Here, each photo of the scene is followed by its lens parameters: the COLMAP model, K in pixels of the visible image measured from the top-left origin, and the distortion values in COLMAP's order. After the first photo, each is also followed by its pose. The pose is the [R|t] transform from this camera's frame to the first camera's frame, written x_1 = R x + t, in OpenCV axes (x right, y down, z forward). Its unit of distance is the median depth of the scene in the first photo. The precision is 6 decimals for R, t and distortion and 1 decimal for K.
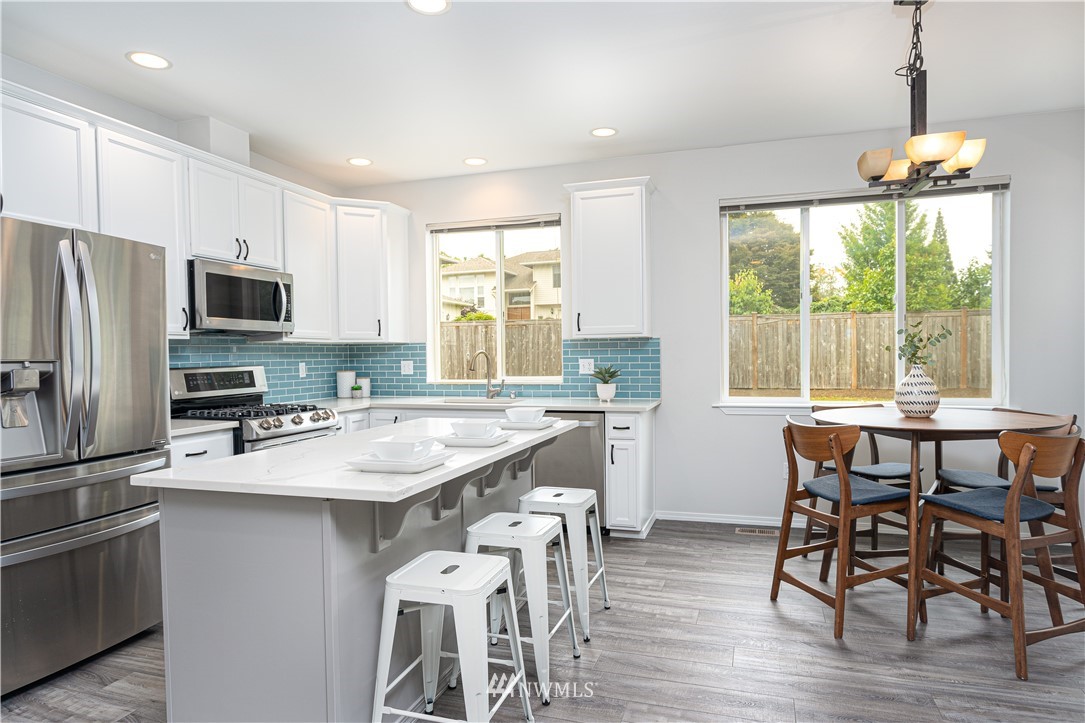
lens RADIAL K [[664.8, 0, 536.8], [0, 664.8, 375.2], [0, 0, 1]] dist [0.004867, 0.001786]
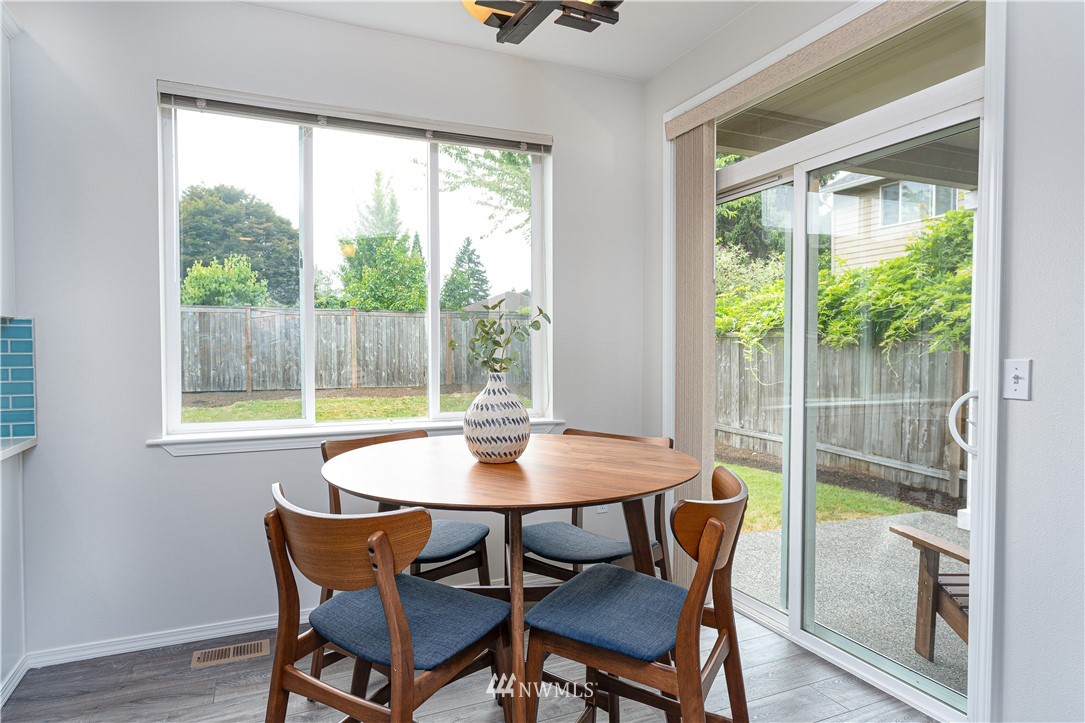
lens RADIAL K [[643.4, 0, 542.5], [0, 643.4, 361.5], [0, 0, 1]] dist [-0.007172, 0.002175]
pose [[0.739721, -0.002968, 0.672907, 0.046291], [0.014037, 0.999841, -0.011021, -0.003984], [-0.672767, 0.017598, 0.739645, 0.117543]]
